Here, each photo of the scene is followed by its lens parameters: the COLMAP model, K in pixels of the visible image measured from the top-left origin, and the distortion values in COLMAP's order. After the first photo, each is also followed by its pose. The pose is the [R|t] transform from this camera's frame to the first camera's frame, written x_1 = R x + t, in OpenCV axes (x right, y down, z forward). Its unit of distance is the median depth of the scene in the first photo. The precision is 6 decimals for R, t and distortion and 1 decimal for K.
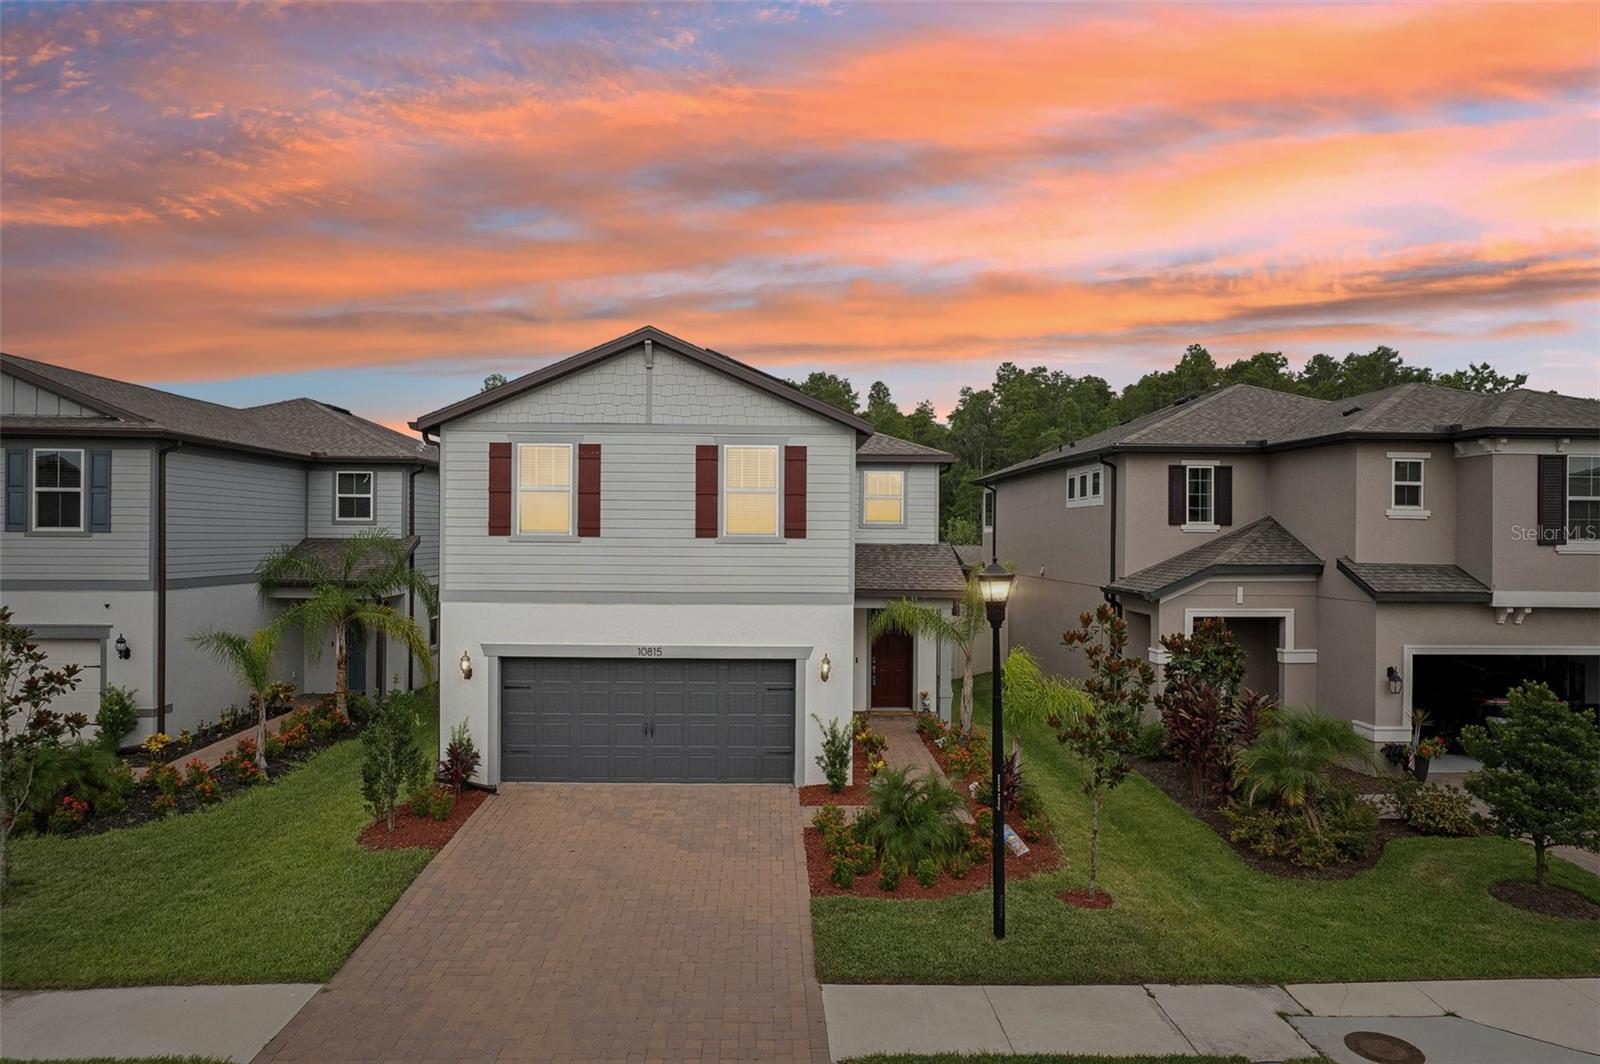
lens RADIAL K [[1016.7, 0, 800.0], [0, 1016.7, 532.0], [0, 0, 1]] dist [-0.030831, 0.001439]
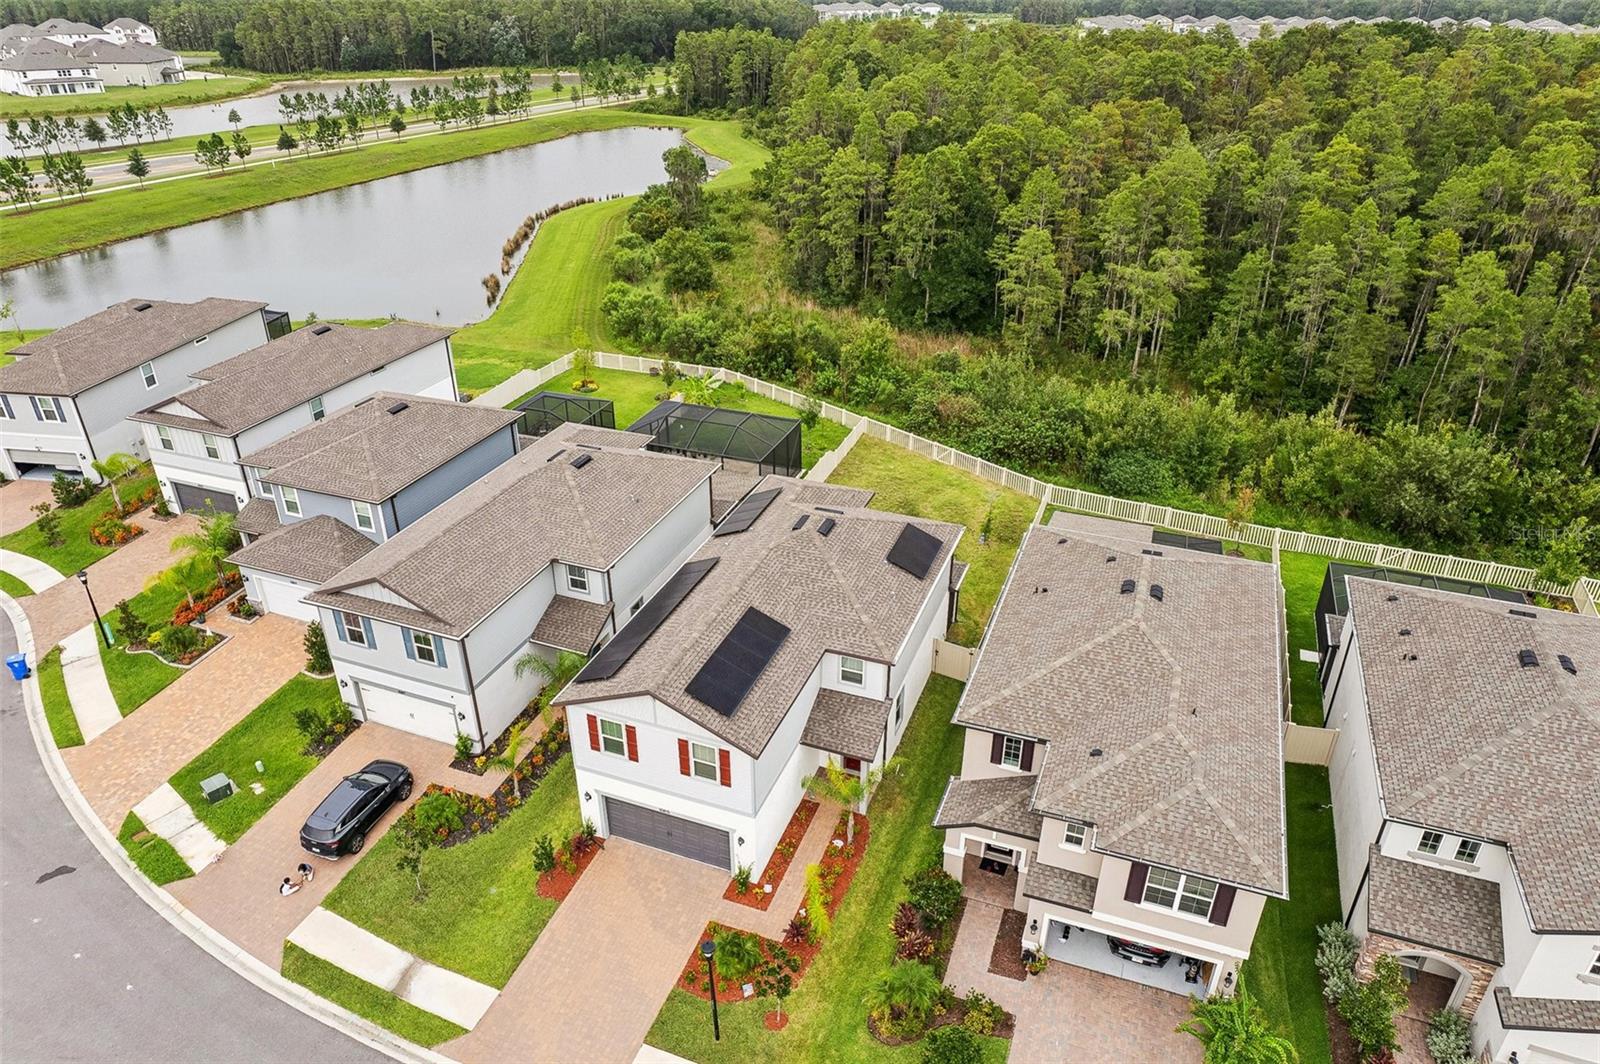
lens RADIAL K [[1016.7, 0, 800.0], [0, 1016.7, 532.0], [0, 0, 1]] dist [-0.030831, 0.001439]
pose [[0.924480, 0.178521, -0.336850, 0.661800], [0.002479, 0.880749, 0.473577, -1.284274], [0.381223, -0.438647, 0.813792, -0.311029]]
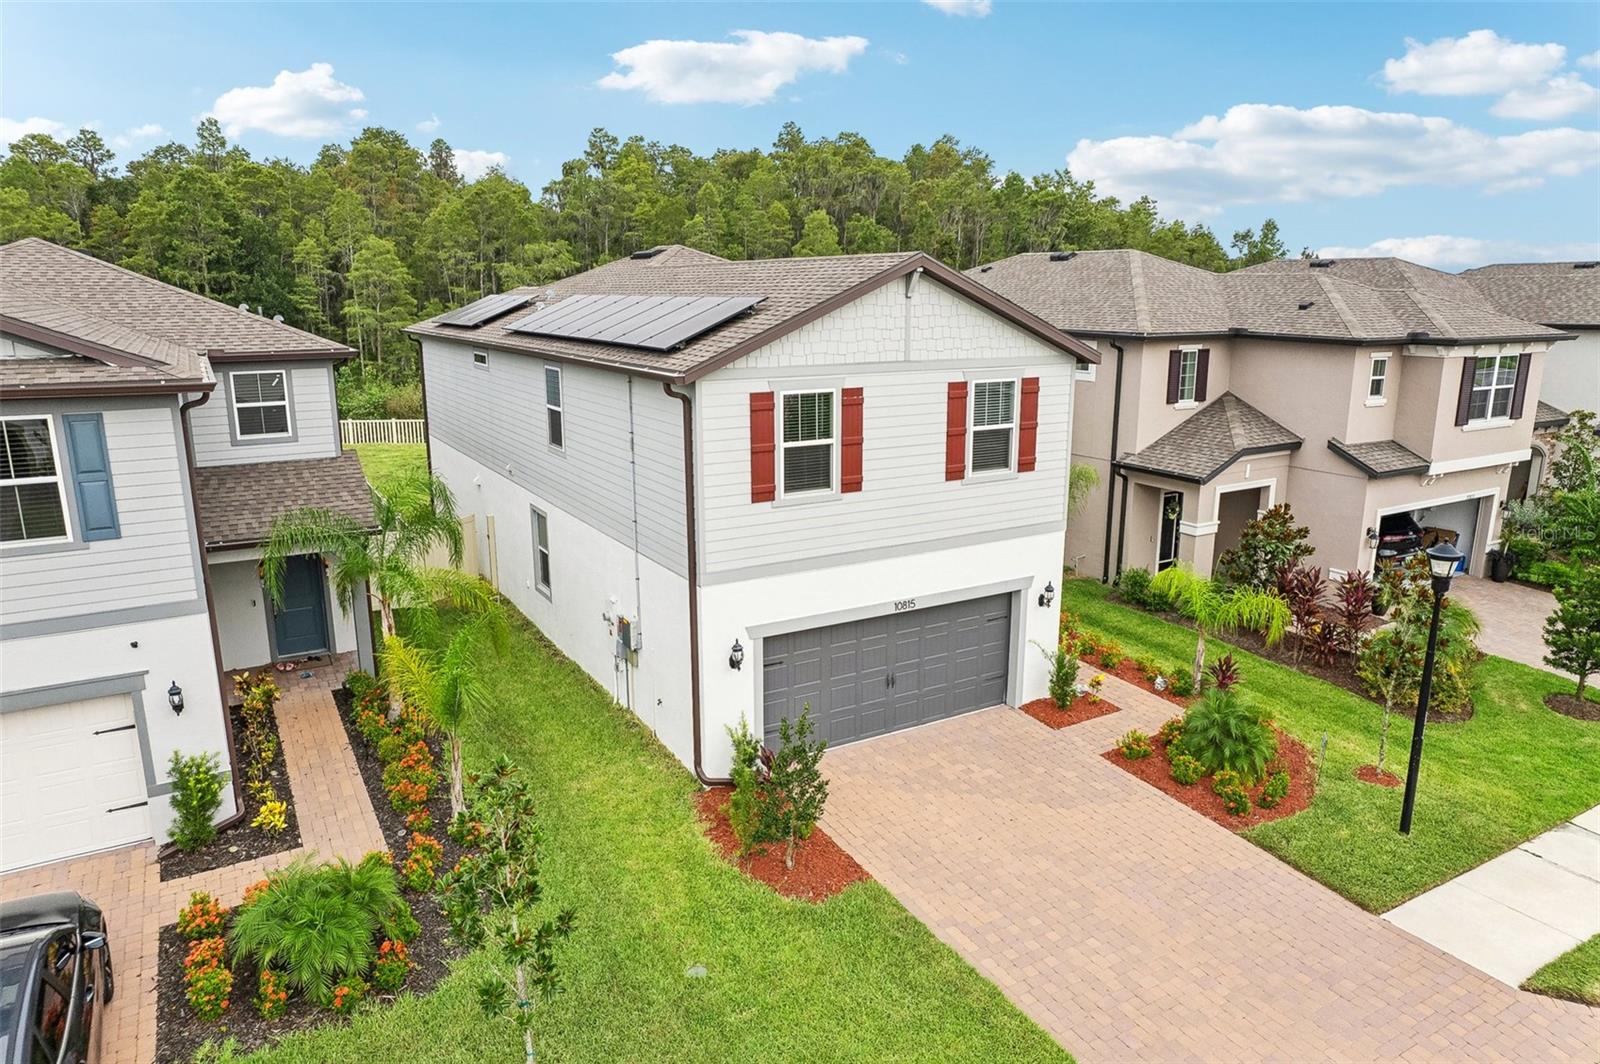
lens RADIAL K [[1035.0, 0, 800.0], [0, 1035.0, 532.0], [0, 0, 1]] dist [-0.037372, 0.000562]
pose [[0.878410, -0.117733, 0.463179, -0.631956], [0.005932, 0.971792, 0.235764, -0.165408], [-0.477871, -0.204350, 0.854330, 0.225434]]
